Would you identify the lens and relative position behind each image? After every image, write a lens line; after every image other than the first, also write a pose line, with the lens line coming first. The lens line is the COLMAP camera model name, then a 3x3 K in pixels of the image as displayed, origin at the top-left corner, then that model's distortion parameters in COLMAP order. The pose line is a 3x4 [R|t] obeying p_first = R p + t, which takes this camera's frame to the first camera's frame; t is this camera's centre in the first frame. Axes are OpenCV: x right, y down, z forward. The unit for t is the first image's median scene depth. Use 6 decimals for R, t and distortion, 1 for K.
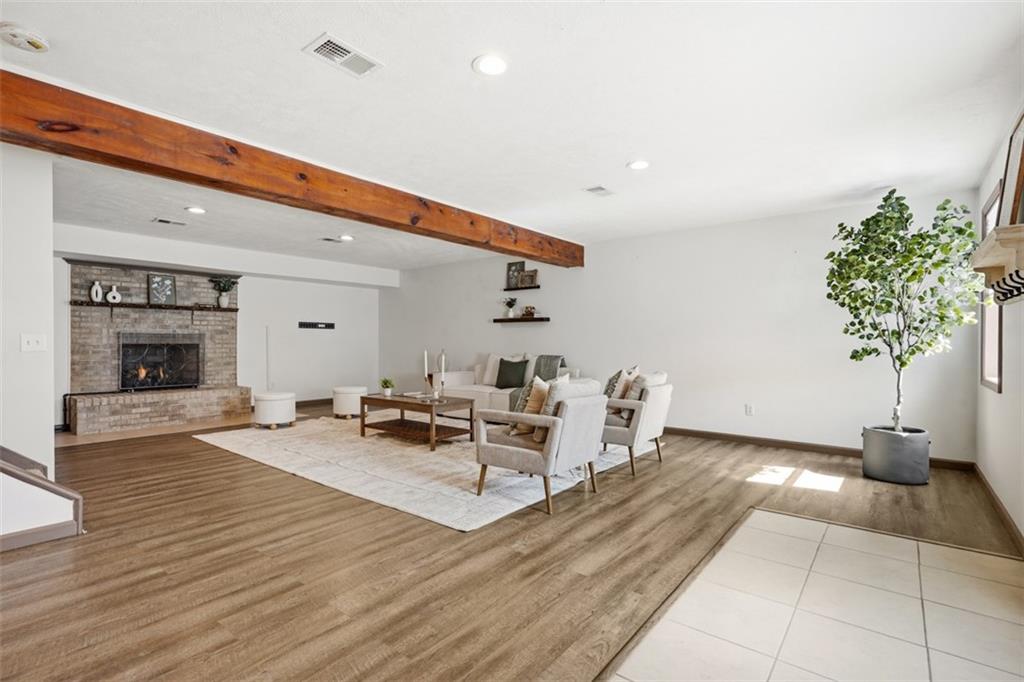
lens RADIAL K [[467.7, 0, 507.2], [0, 467.7, 340.8], [0, 0, 1]] dist [-0.003928, 0.003090]
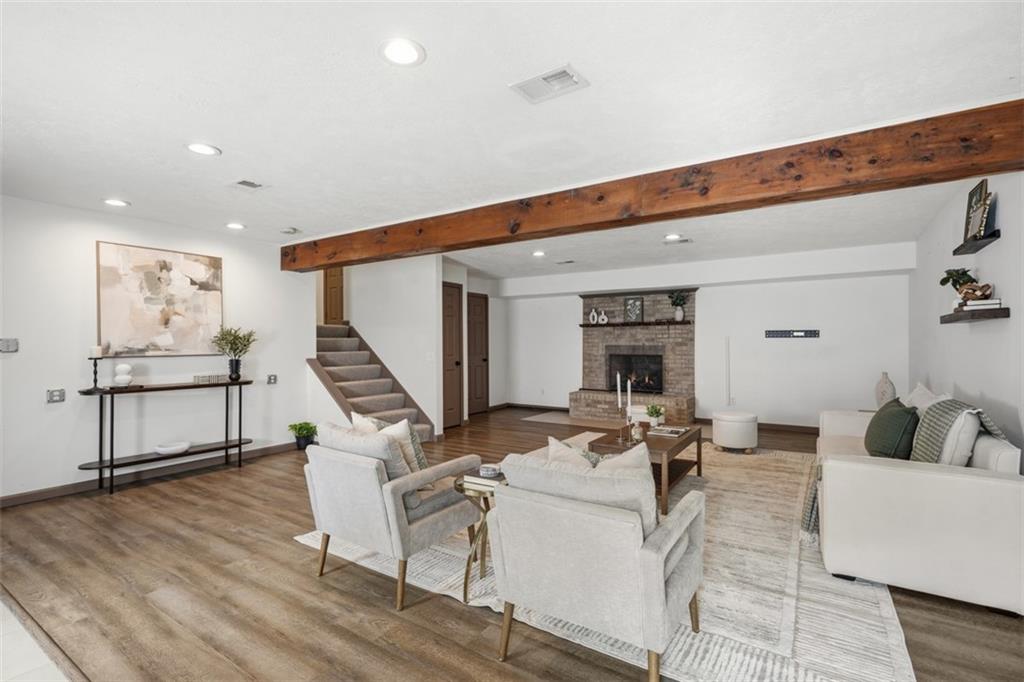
lens RADIAL K [[467.7, 0, 514.8], [0, 467.7, 344.6], [0, 0, 1]] dist [-0.003928, 0.003090]
pose [[0.127823, -0.000268, -0.991797, 0.462321], [0.004264, 0.999991, 0.000280, -0.022757], [0.991788, -0.004265, 0.127823, 0.587449]]
